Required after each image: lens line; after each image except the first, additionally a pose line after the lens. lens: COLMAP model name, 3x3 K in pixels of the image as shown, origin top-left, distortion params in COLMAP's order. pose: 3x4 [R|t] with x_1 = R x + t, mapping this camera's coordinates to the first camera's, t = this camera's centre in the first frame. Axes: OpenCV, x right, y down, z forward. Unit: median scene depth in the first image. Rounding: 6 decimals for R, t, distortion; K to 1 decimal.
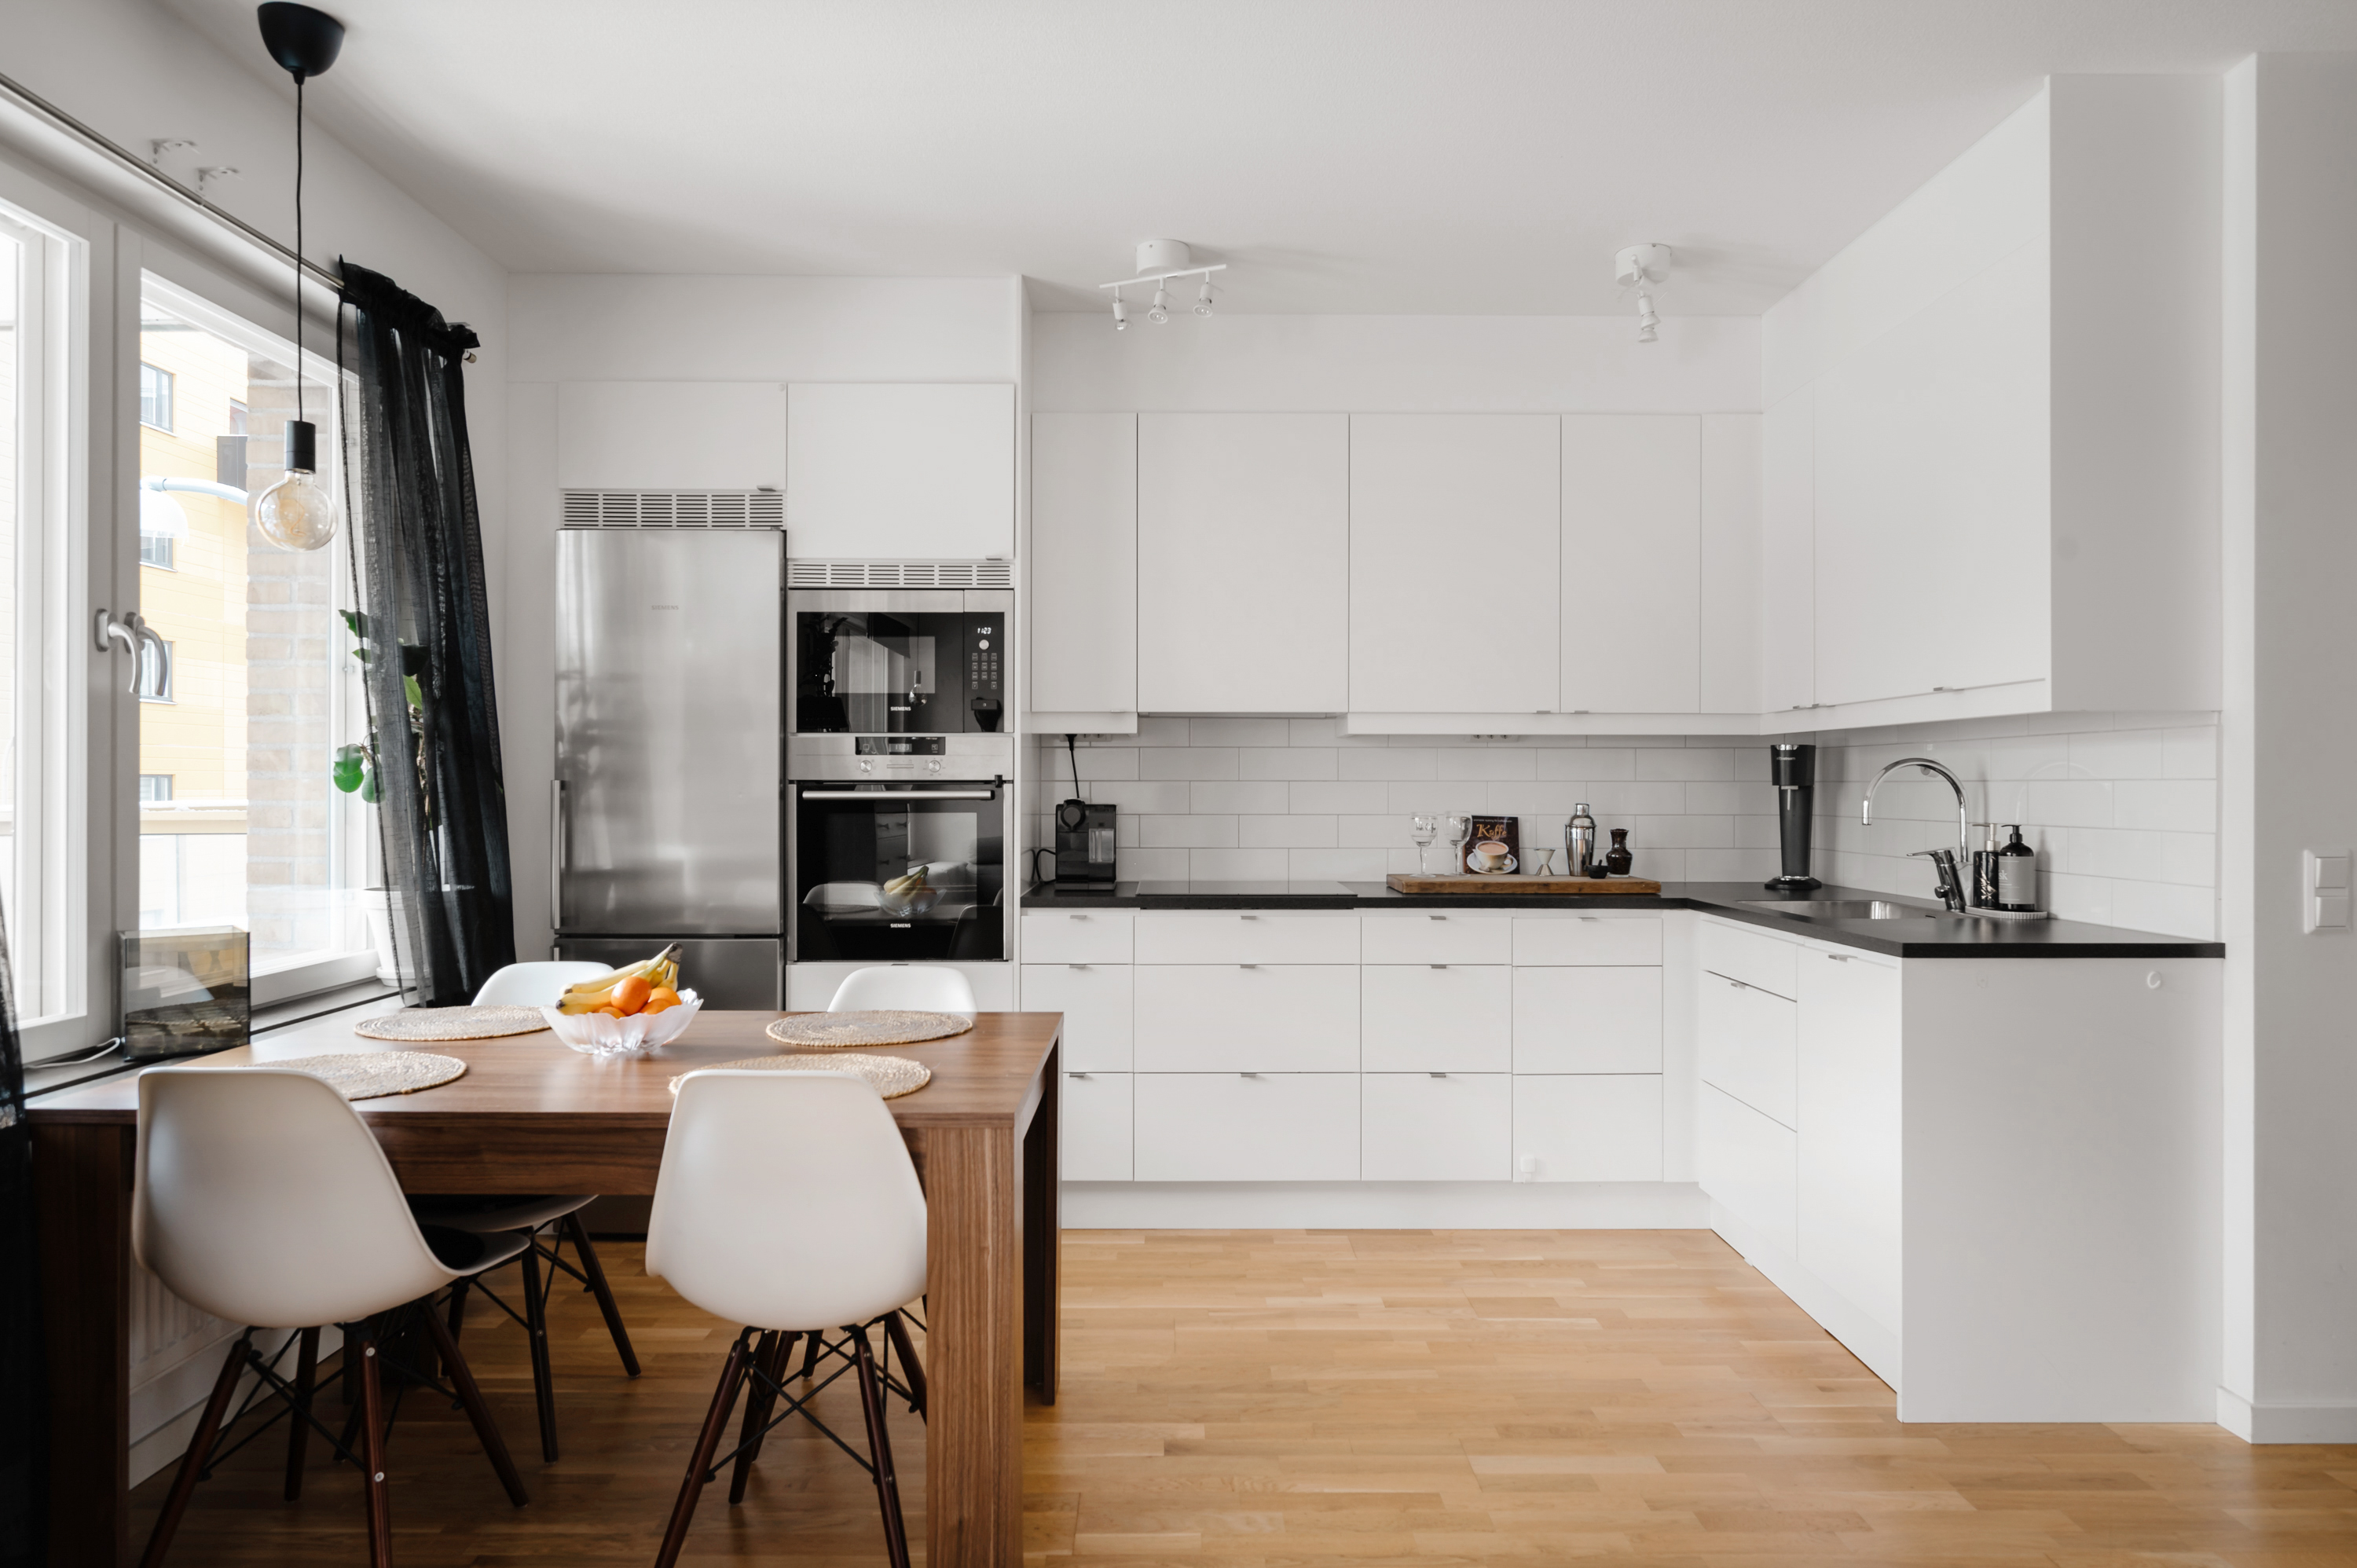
lens RADIAL K [[1437.6, 0, 1178.5], [0, 1437.6, 784.0], [0, 0, 1]] dist [-0.003150, 0.000104]
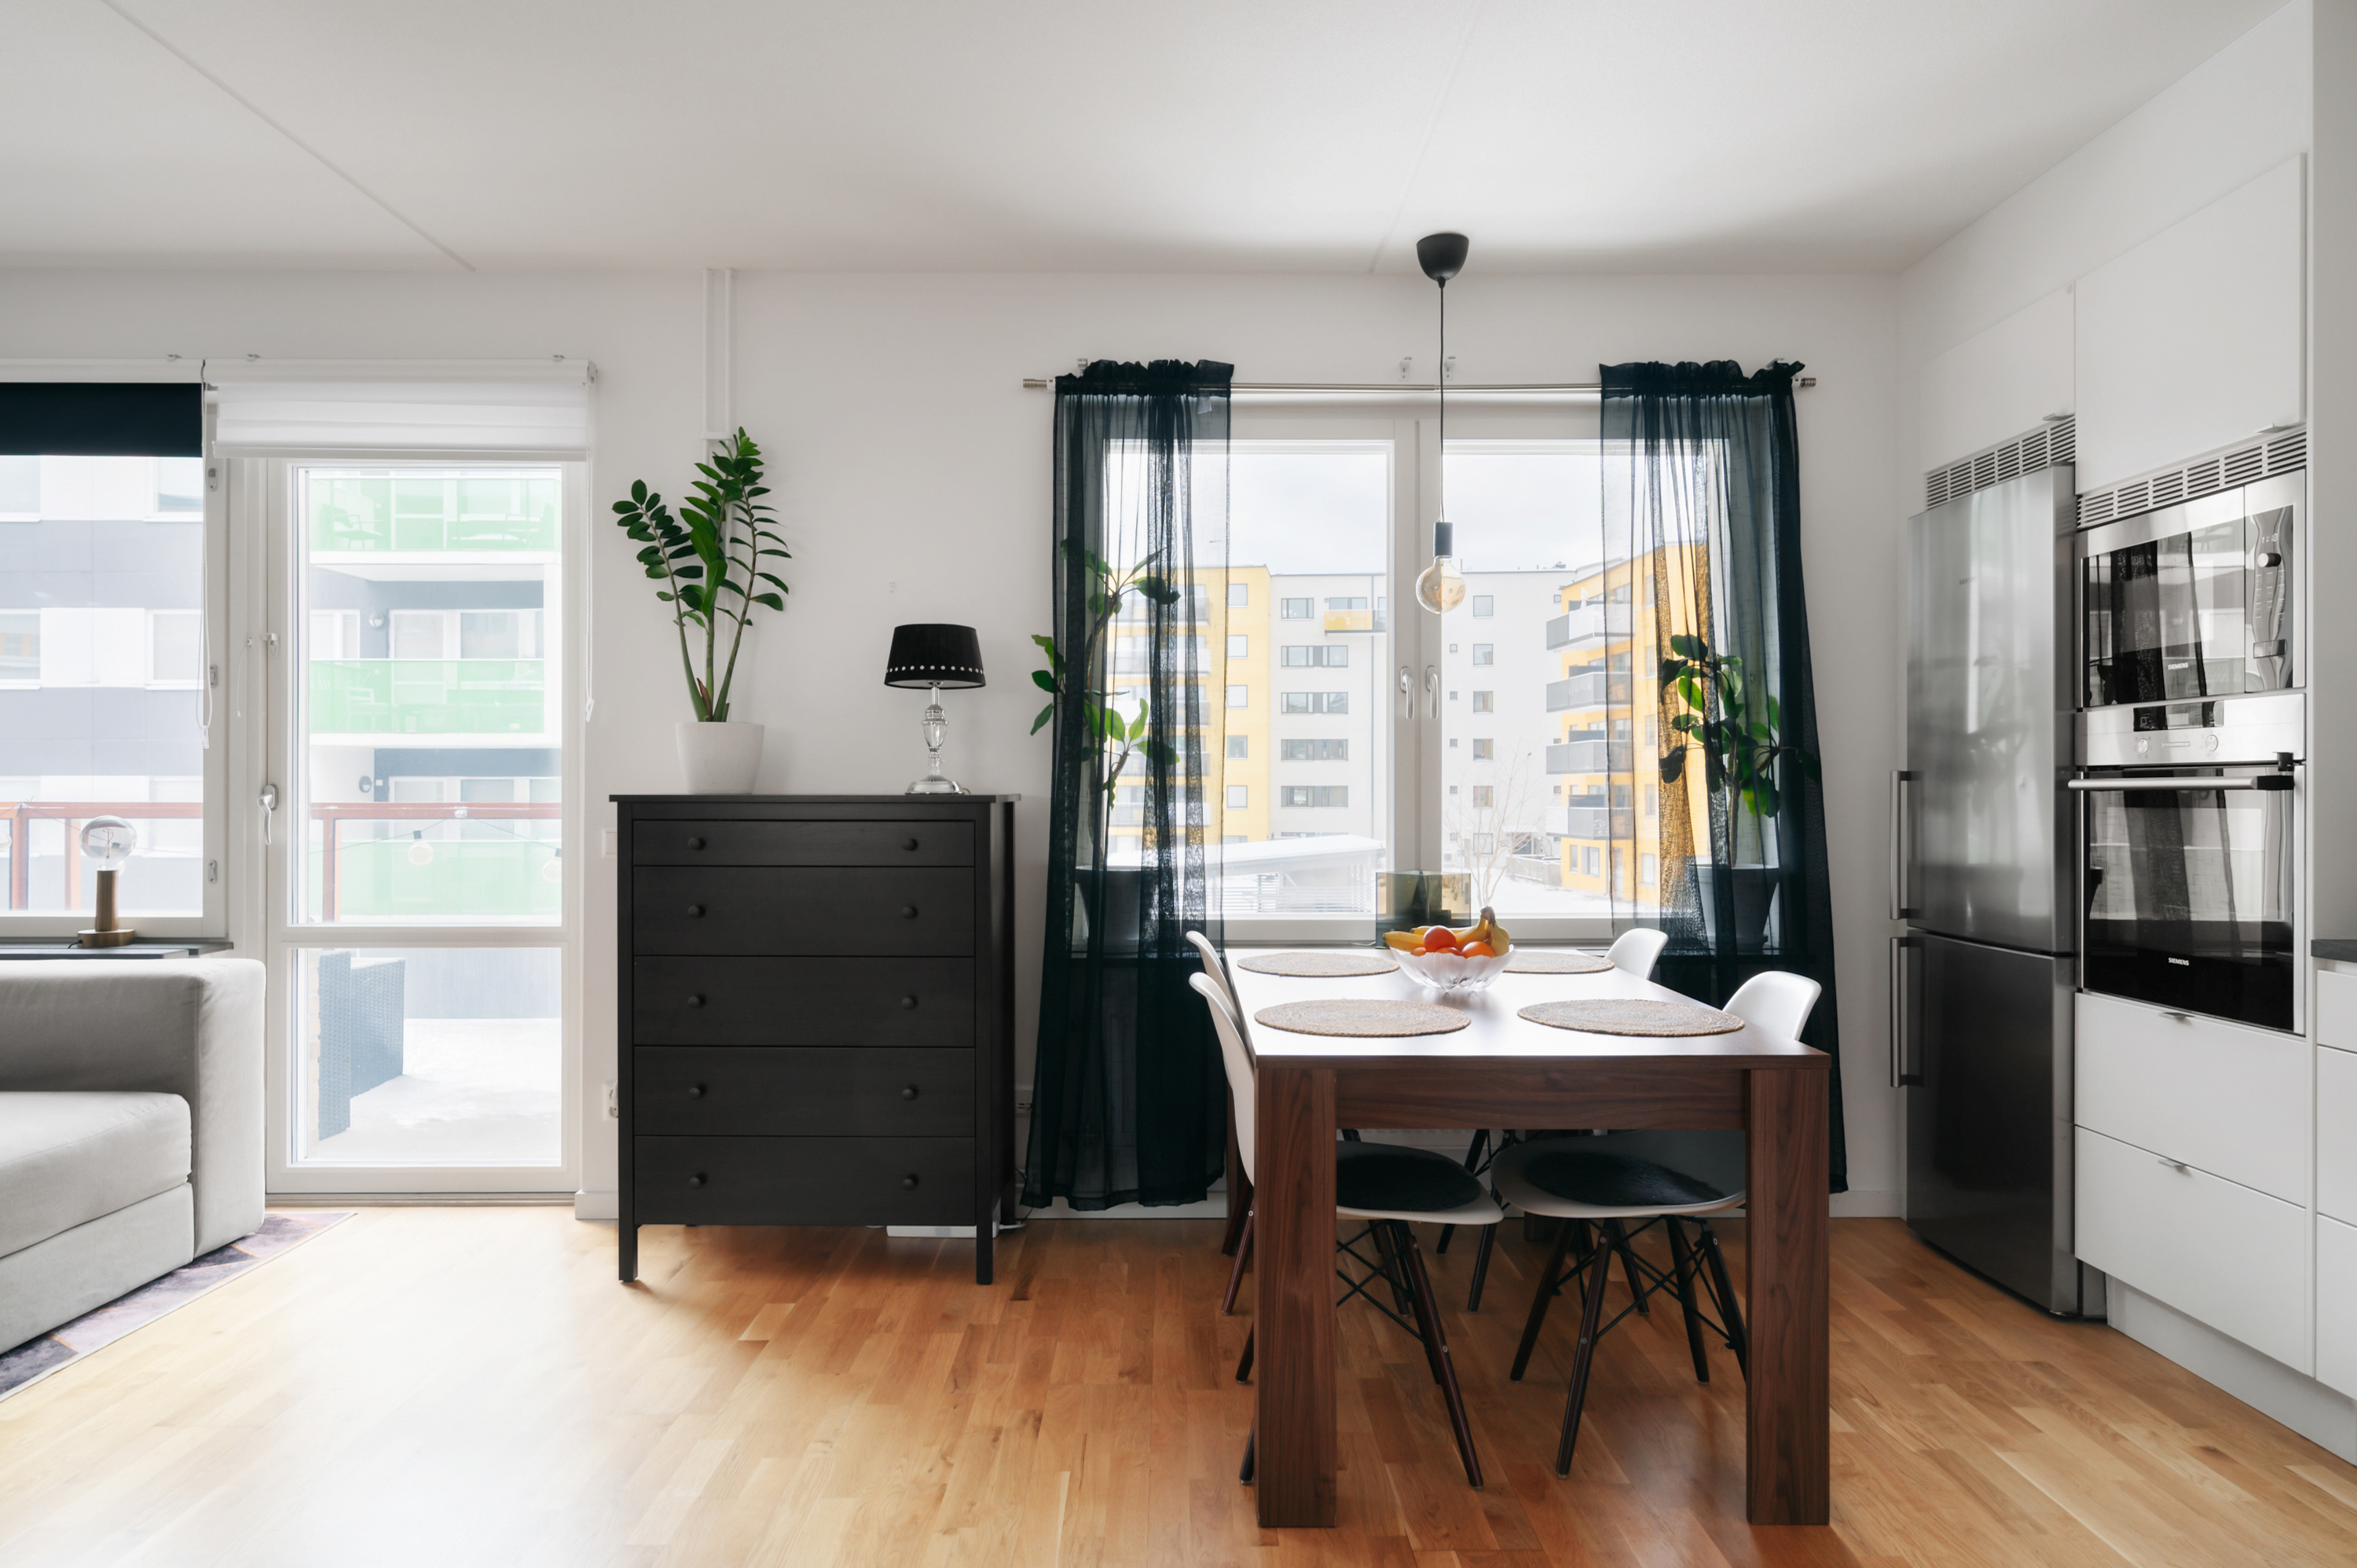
lens RADIAL K [[1371.0, 0, 1178.5], [0, 1371.0, 784.0], [0, 0, 1]] dist [-0.003835, -0.000764]
pose [[0.005715, -0.004656, -0.999973, 0.554757], [0.001699, 0.999988, -0.004647, 0.011338], [0.999982, -0.001672, 0.005723, 0.534737]]
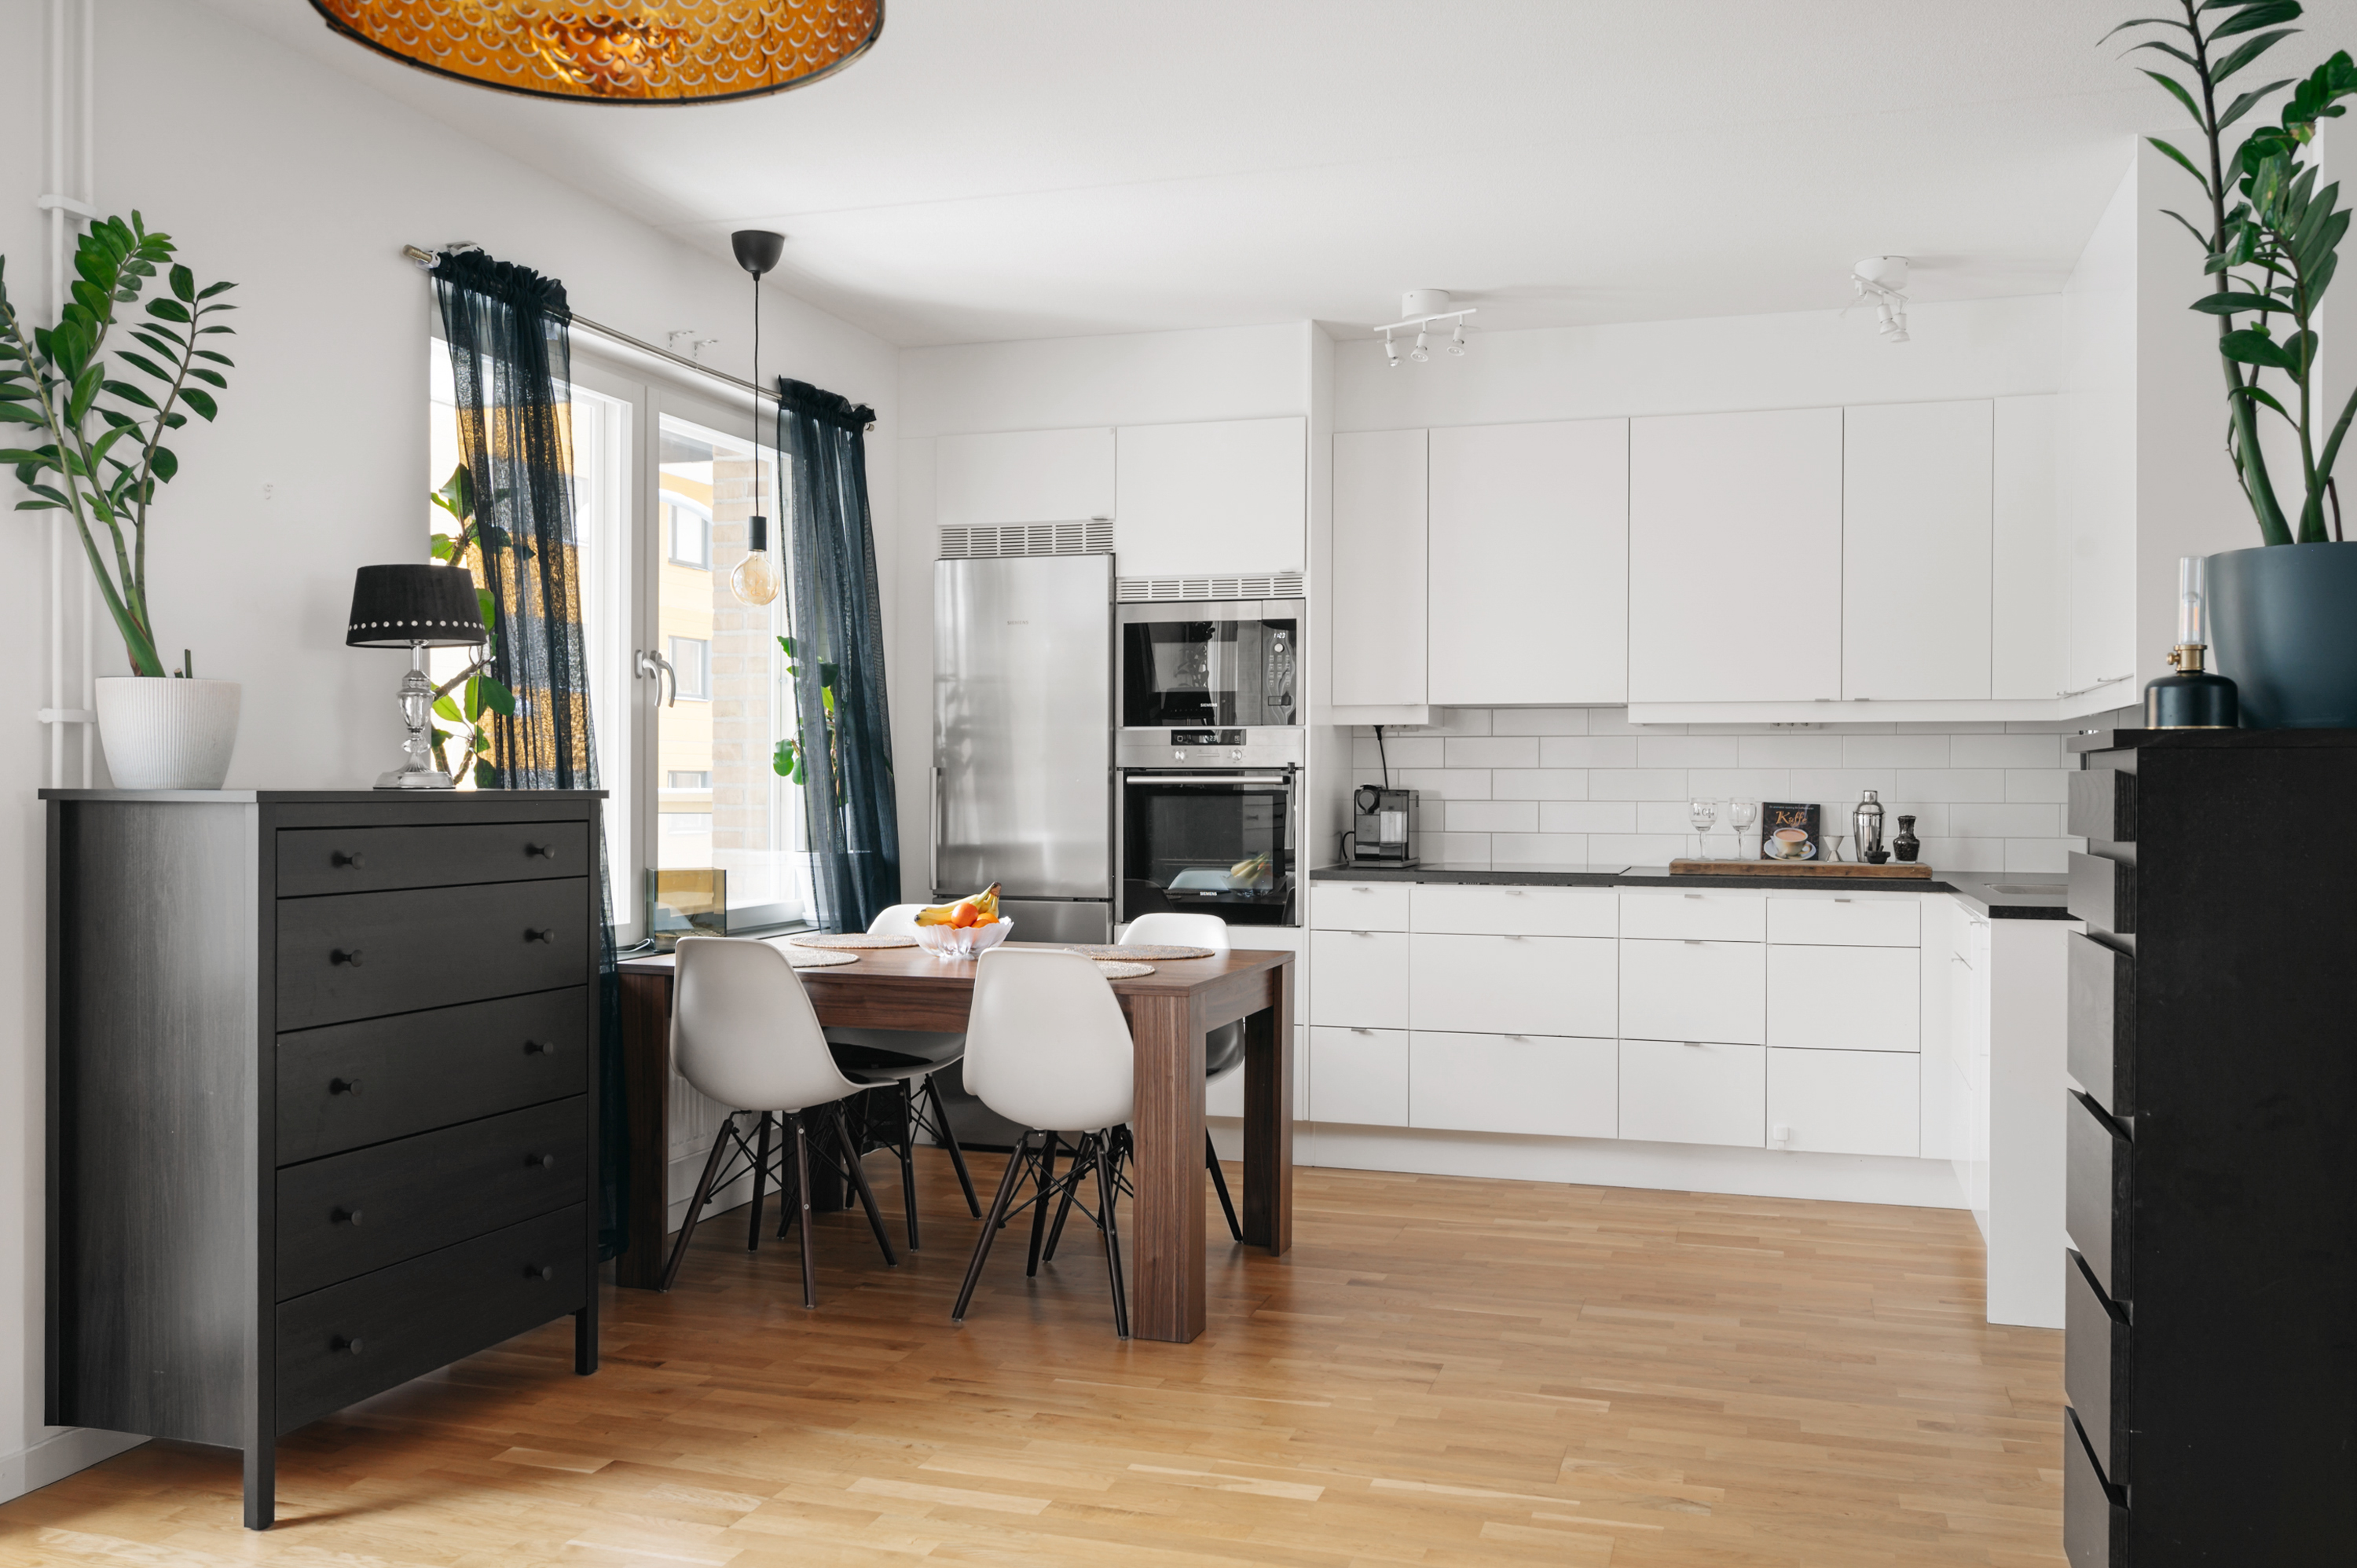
lens RADIAL K [[1911.6, 0, 1178.5], [0, 1911.6, 784.0], [0, 0, 1]] dist [-0.000257, 0.001261]
pose [[0.952163, 0.001485, -0.305588, 0.276479], [-0.001090, 0.999998, 0.001465, 0.009402], [0.305589, -0.001062, 0.952163, -0.510677]]
